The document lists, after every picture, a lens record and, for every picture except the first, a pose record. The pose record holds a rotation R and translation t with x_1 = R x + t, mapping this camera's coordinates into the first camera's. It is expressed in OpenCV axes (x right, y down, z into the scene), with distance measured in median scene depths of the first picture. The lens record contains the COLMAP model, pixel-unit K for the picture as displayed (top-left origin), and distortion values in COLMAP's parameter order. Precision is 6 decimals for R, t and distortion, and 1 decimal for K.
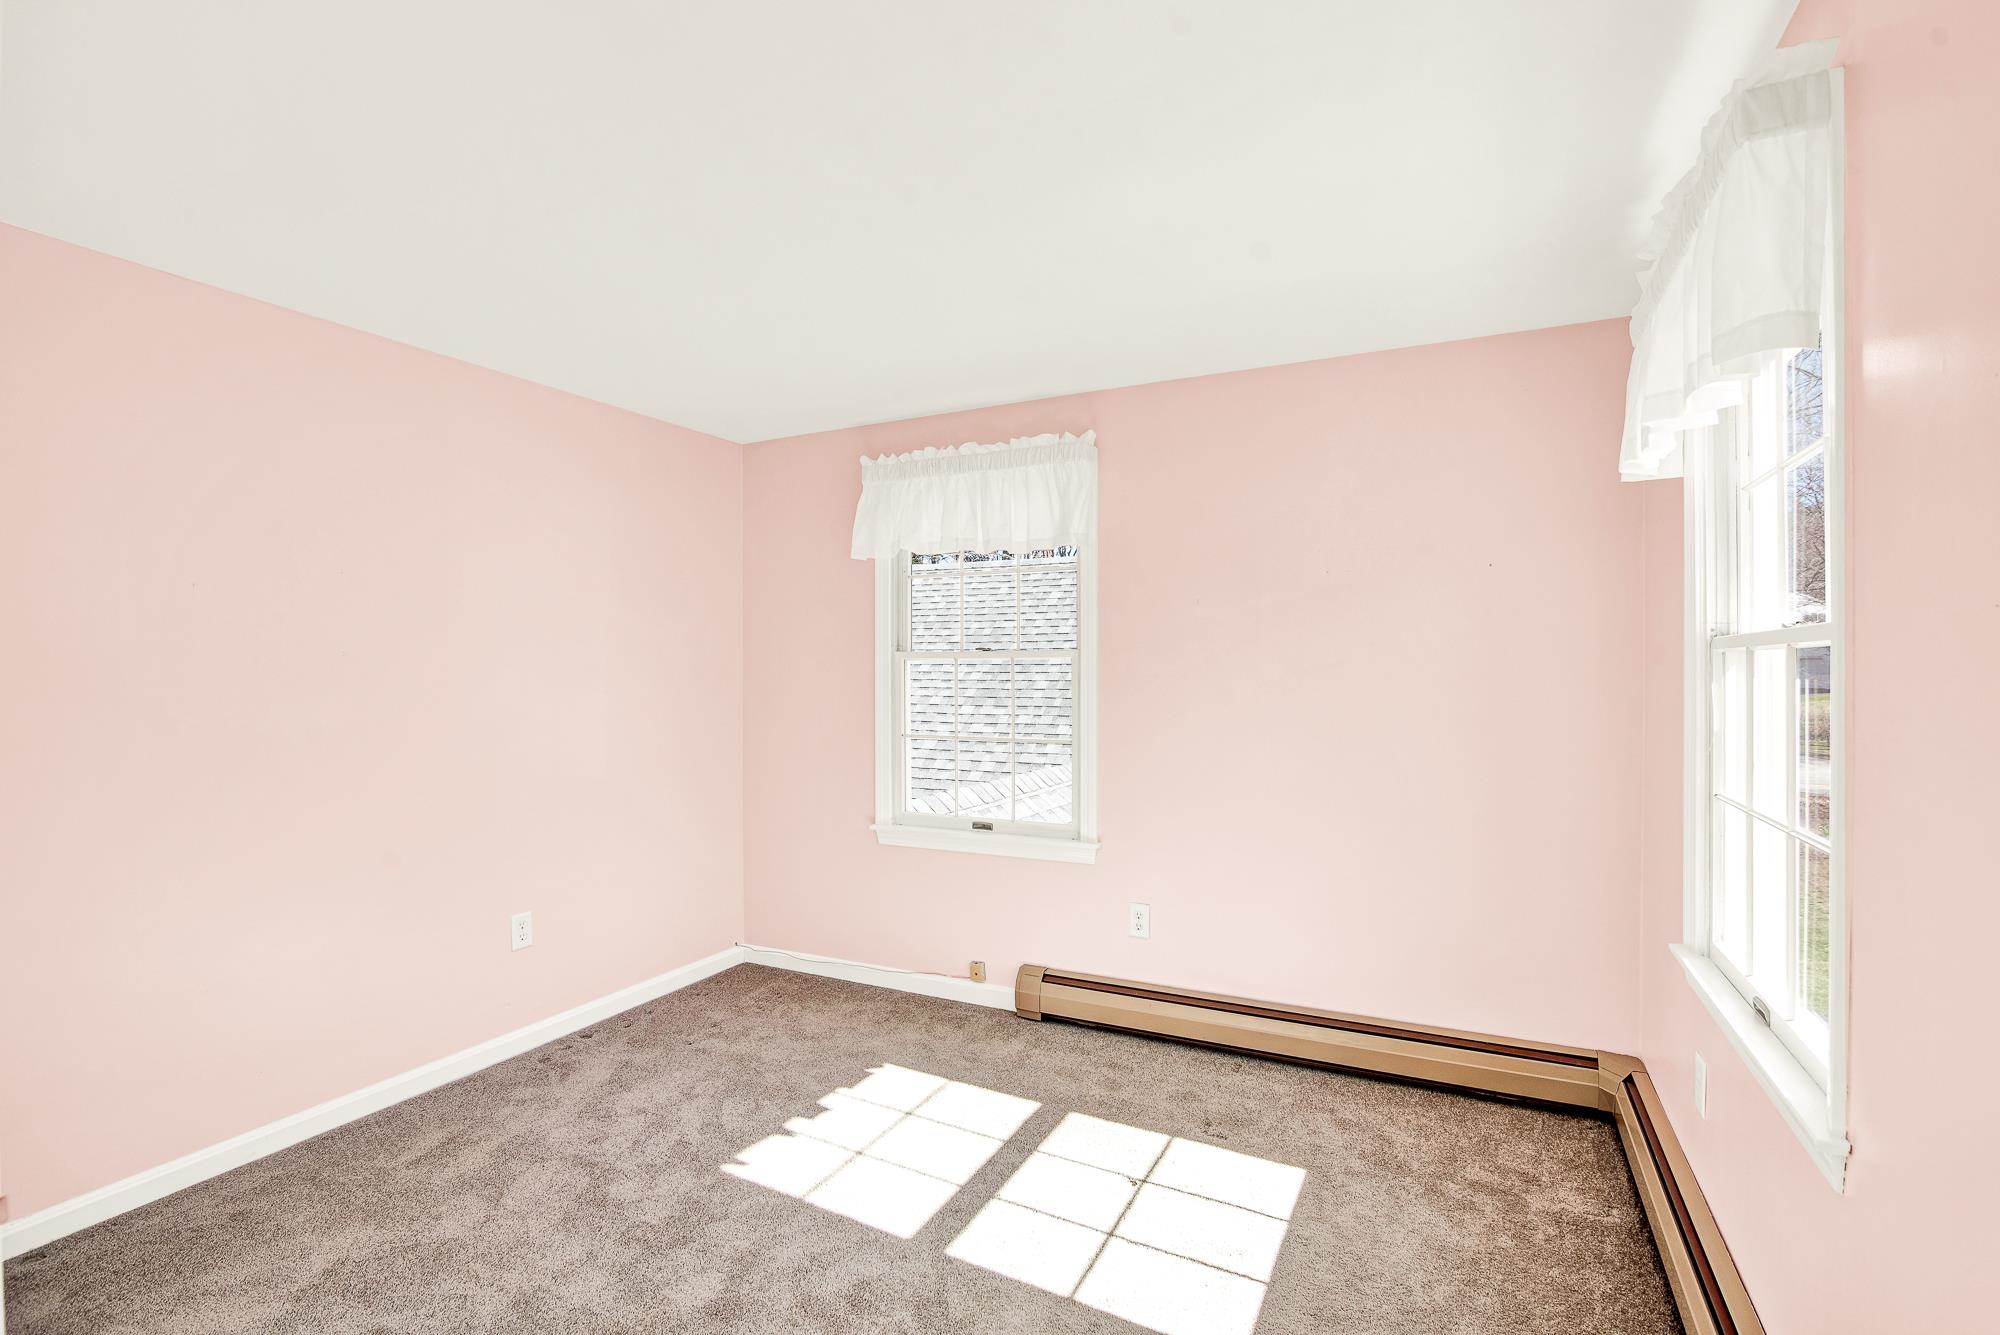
lens RADIAL K [[894.7, 0, 995.1], [0, 894.7, 677.2], [0, 0, 1]] dist [0.005065, -0.000104]
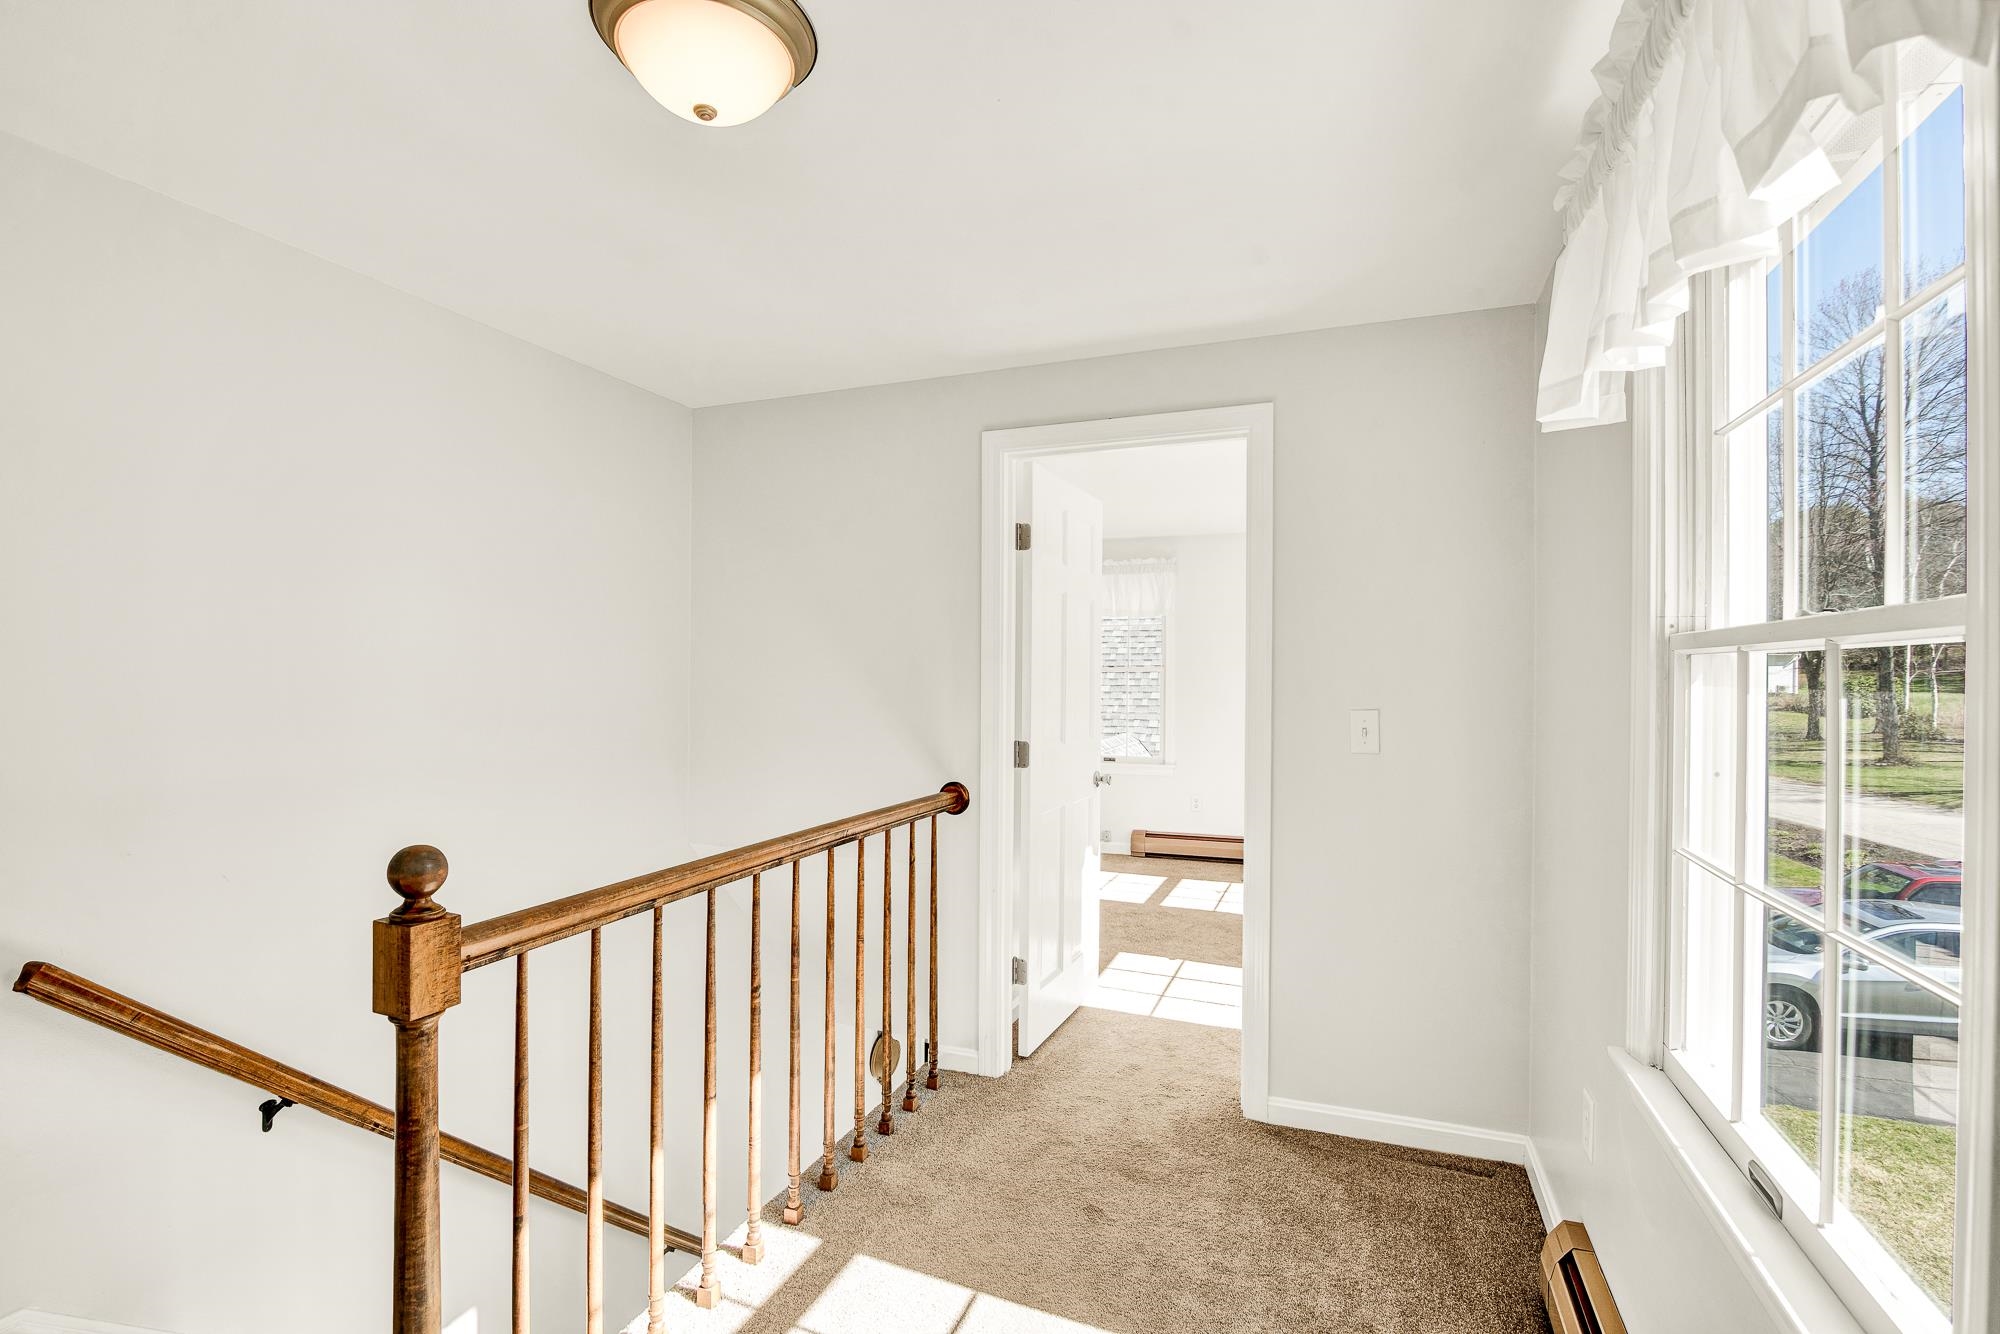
lens RADIAL K [[894.7, 0, 1003.9], [0, 894.7, 664.6], [0, 0, 1]] dist [0.005065, -0.000104]
pose [[0.993415, 0.011533, 0.113991, 0.174655], [-0.010273, 0.999879, -0.011639, -0.005633], [-0.114112, 0.010392, 0.993414, 0.331749]]
